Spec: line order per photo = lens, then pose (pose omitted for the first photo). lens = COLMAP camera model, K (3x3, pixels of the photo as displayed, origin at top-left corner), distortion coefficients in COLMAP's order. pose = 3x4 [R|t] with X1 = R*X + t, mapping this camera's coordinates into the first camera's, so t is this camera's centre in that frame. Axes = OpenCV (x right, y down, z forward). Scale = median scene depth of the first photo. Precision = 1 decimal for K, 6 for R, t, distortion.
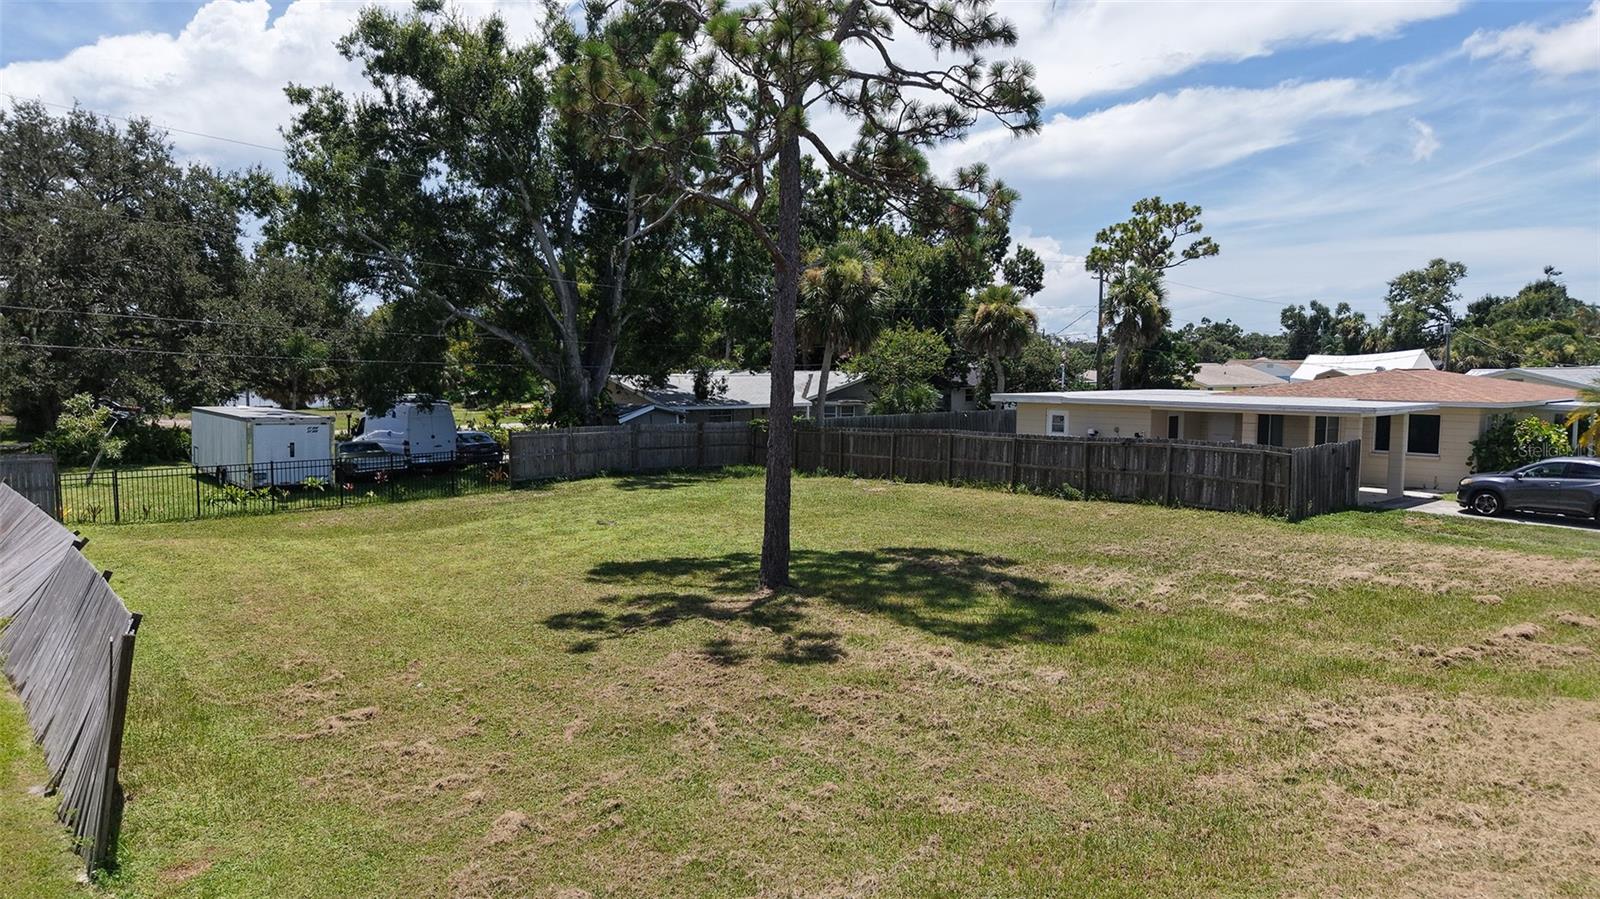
lens RADIAL K [[1069.0, 0, 790.2], [0, 1069.0, 453.3], [0, 0, 1]] dist [0.027366, -0.048491]
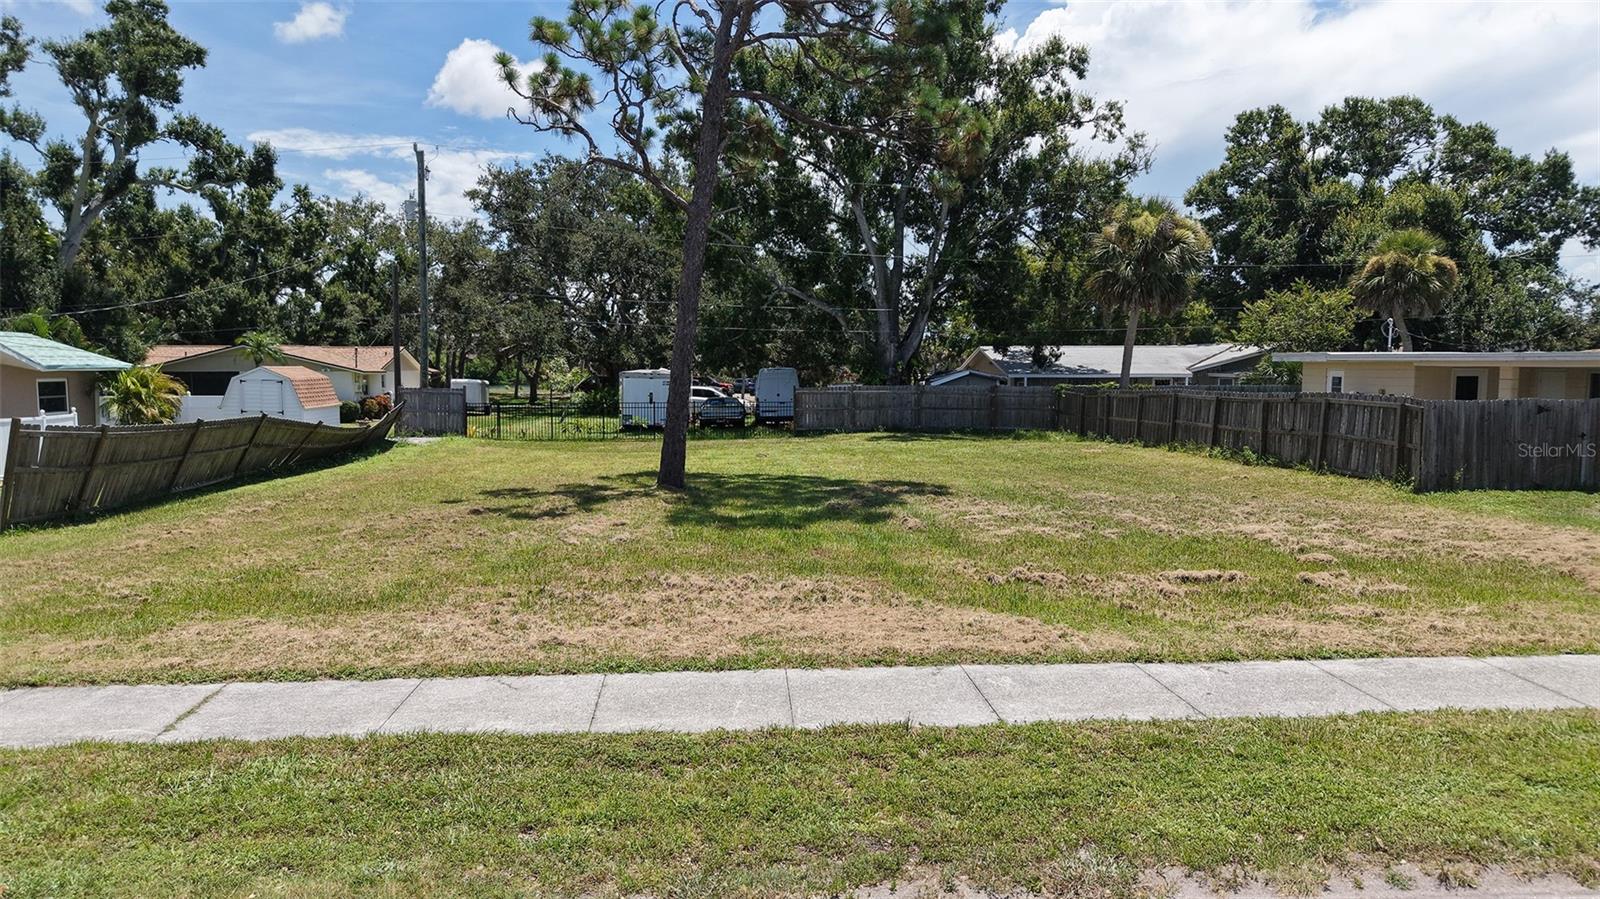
lens RADIAL K [[1071.1, 0, 790.8], [0, 1071.1, 453.6], [0, 0, 1]] dist [0.014288, -0.011696]
pose [[0.805871, 0.048785, -0.590077, 0.432761], [-0.048700, 0.998684, 0.016057, 0.034688], [0.590085, 0.015797, 0.807187, 0.067590]]
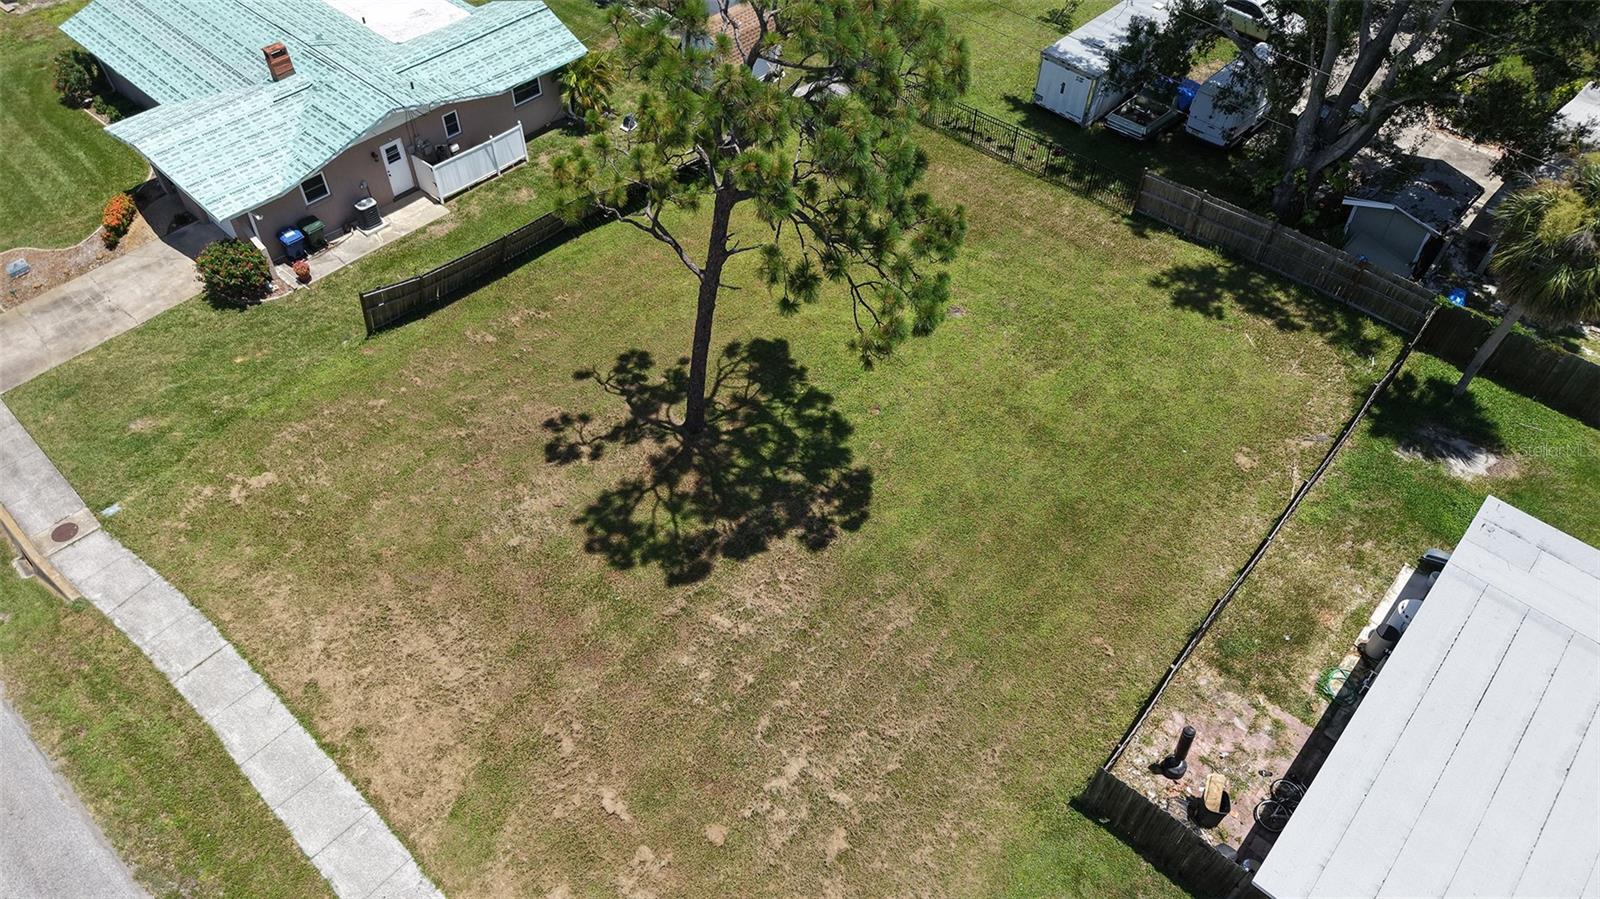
lens RADIAL K [[1071.1, 0, 790.8], [0, 1071.1, 453.6], [0, 0, 1]] dist [0.014288, -0.011696]
pose [[0.128367, 0.737198, -0.663371, 0.633187], [-0.095478, 0.674984, 0.731628, -0.598541], [0.987120, -0.030579, 0.157032, 0.485753]]
